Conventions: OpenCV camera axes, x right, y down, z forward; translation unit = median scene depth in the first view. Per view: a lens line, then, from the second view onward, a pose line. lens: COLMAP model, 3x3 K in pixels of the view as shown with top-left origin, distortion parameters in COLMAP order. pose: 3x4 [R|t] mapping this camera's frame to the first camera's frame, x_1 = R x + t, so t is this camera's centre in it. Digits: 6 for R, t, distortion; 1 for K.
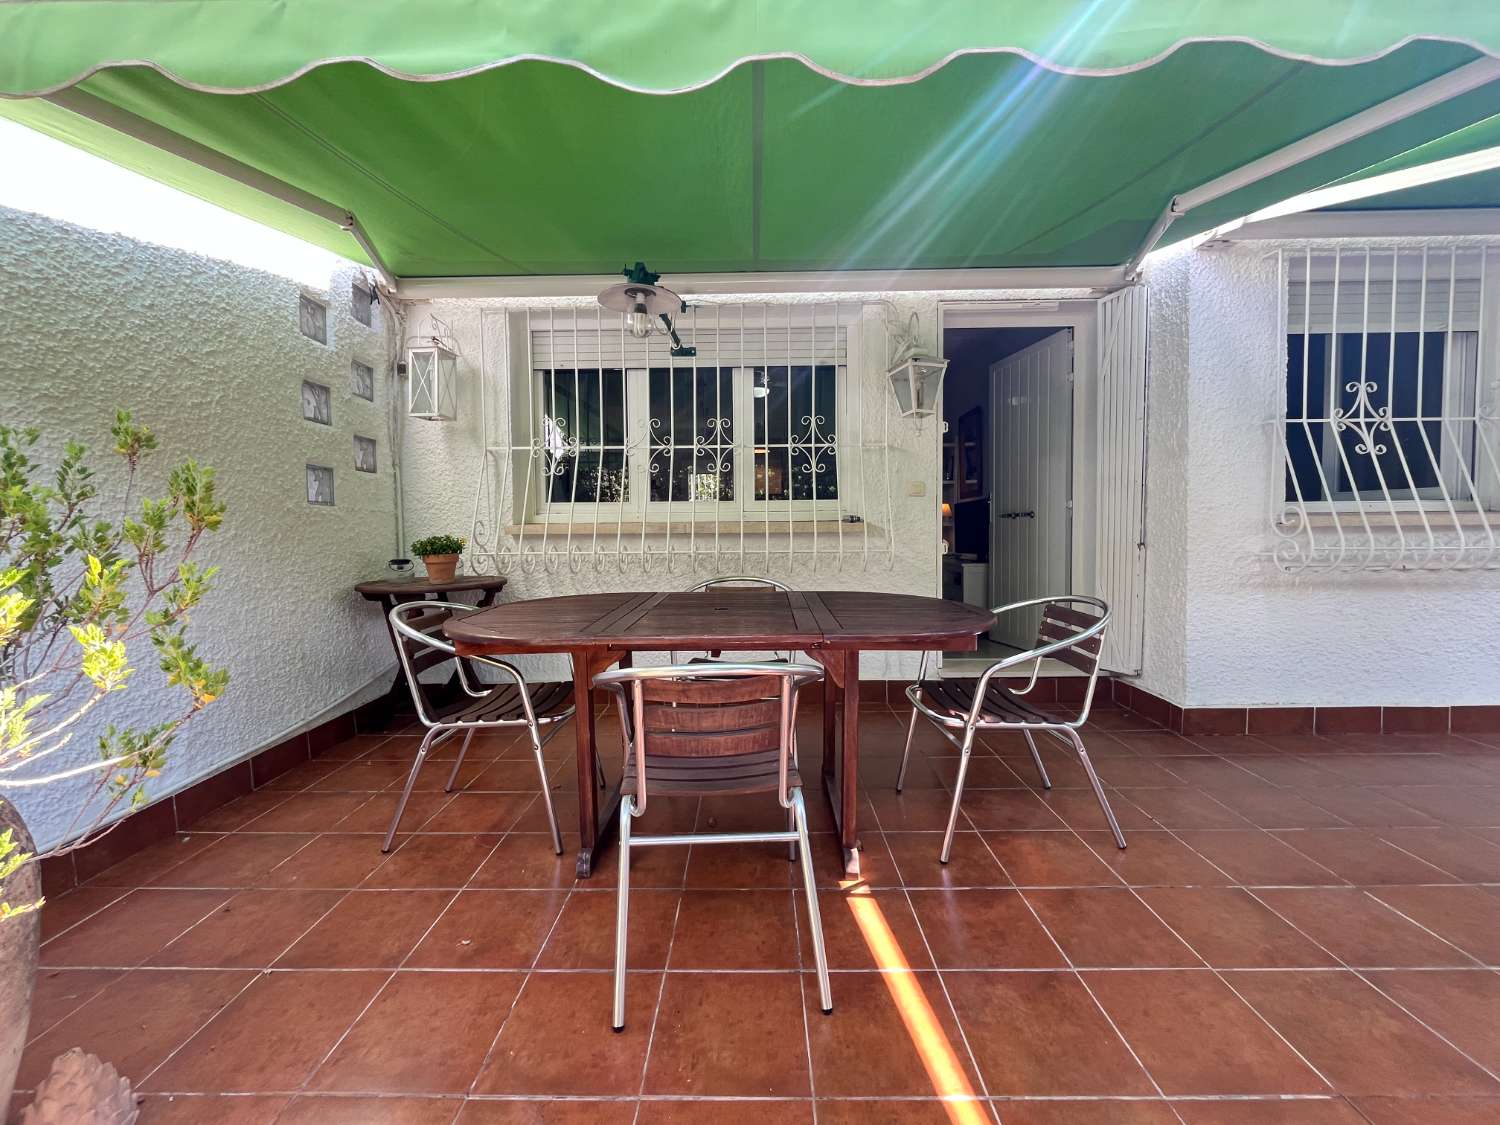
lens RADIAL K [[611.3, 0, 752.6], [0, 611.3, 563.6], [0, 0, 1]] dist [0.000232, -0.000439]
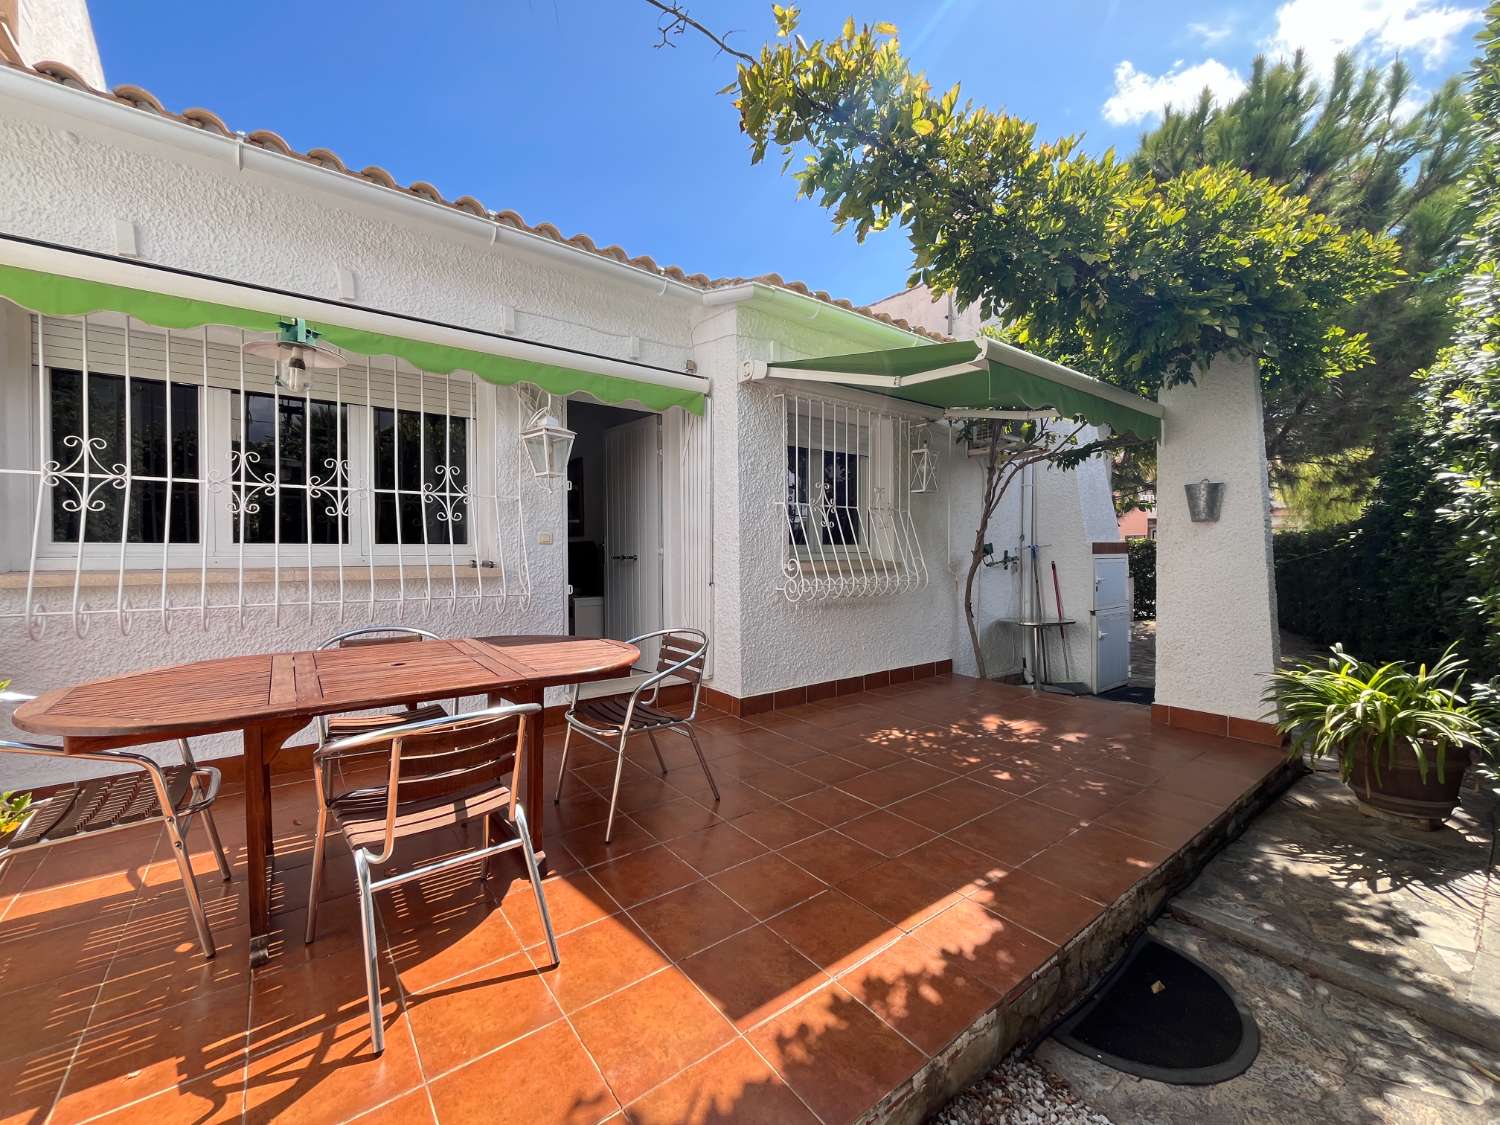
lens RADIAL K [[611.3, 0, 751.1], [0, 611.3, 557.6], [0, 0, 1]] dist [0.000232, -0.000439]
pose [[0.783641, 0.002073, 0.621211, -0.156070], [0.025589, 0.999038, -0.035614, -0.038750], [-0.620687, 0.043804, 0.782834, -0.143087]]
